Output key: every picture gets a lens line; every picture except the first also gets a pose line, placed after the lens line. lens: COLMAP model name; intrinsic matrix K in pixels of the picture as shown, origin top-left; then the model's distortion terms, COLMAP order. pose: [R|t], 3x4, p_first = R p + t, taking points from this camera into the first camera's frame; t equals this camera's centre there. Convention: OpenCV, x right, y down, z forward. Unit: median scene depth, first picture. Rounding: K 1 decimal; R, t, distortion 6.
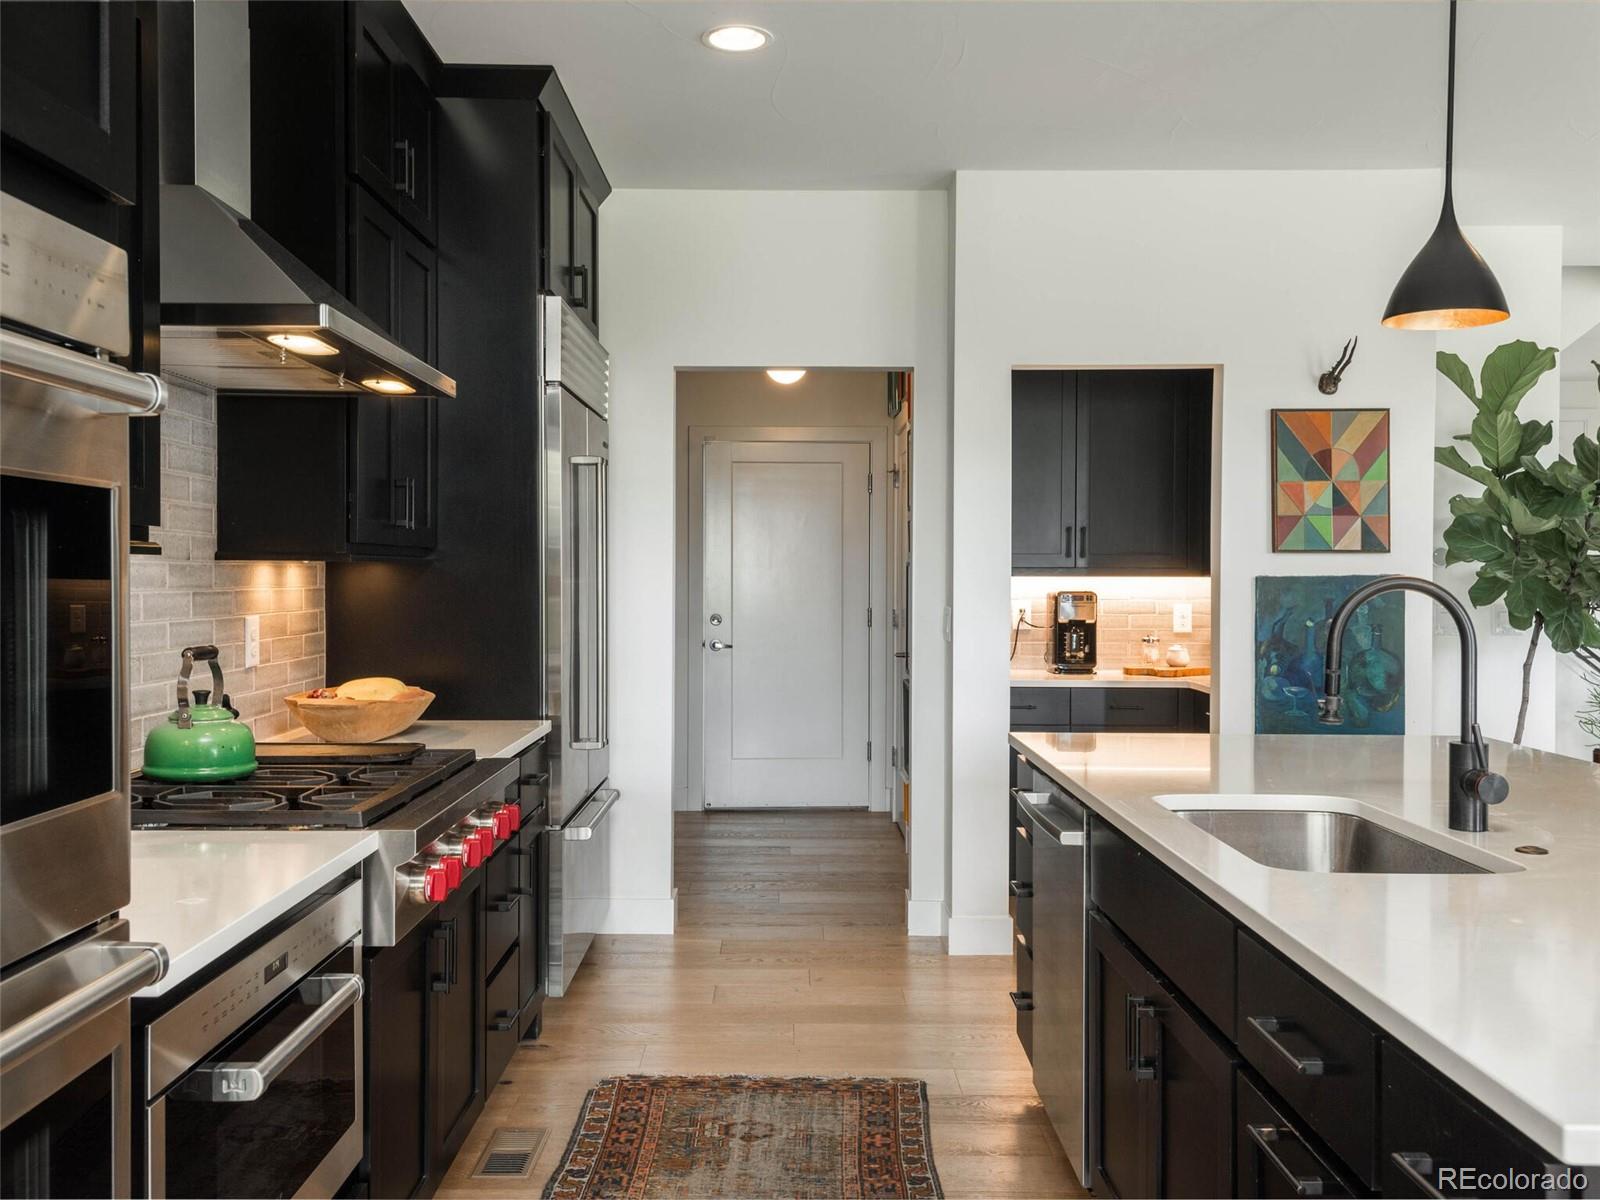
lens RADIAL K [[1396.0, 0, 797.1], [0, 1396.0, 594.7], [0, 0, 1]] dist [0.002628, -0.001928]
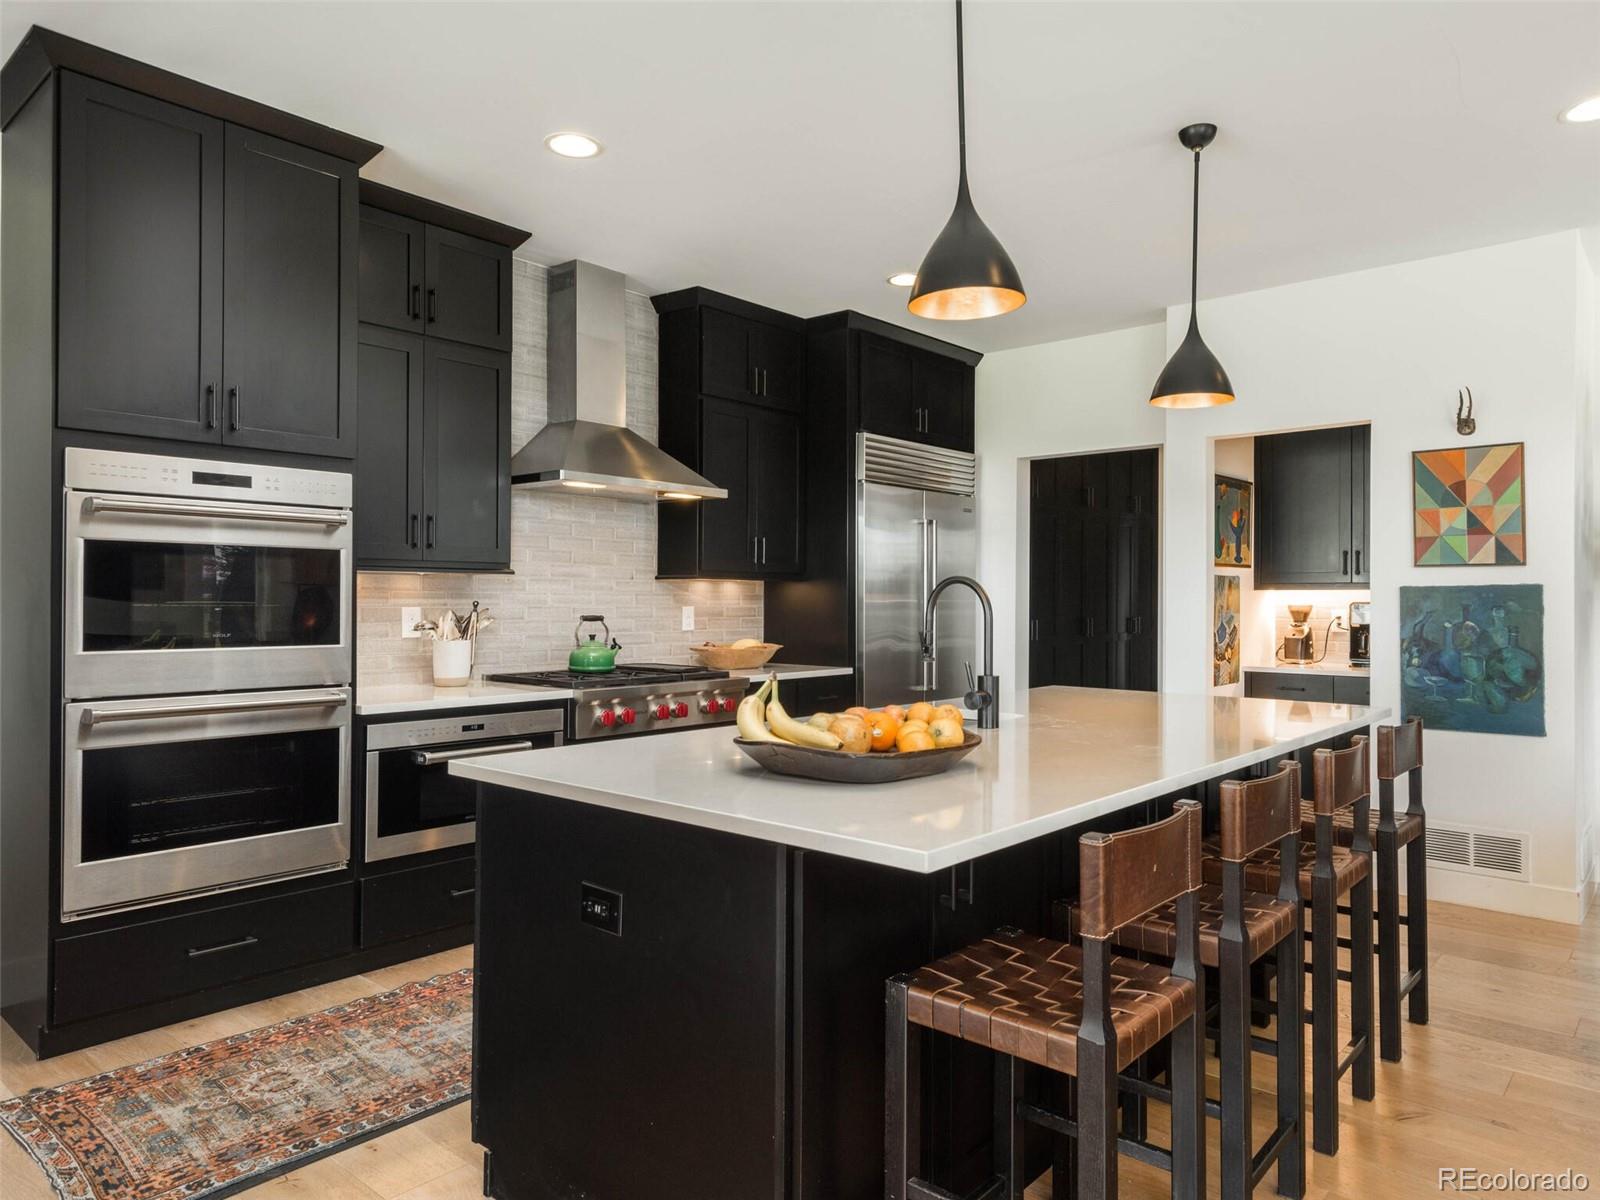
lens RADIAL K [[1033.1, 0, 809.9], [0, 1033.1, 593.2], [0, 0, 1]] dist [-0.004221, -0.000035]
pose [[0.757845, -0.004766, -0.652418, 0.532210], [-0.010454, 0.999756, -0.019446, 0.016364], [0.652351, 0.021558, 0.757610, -0.041967]]
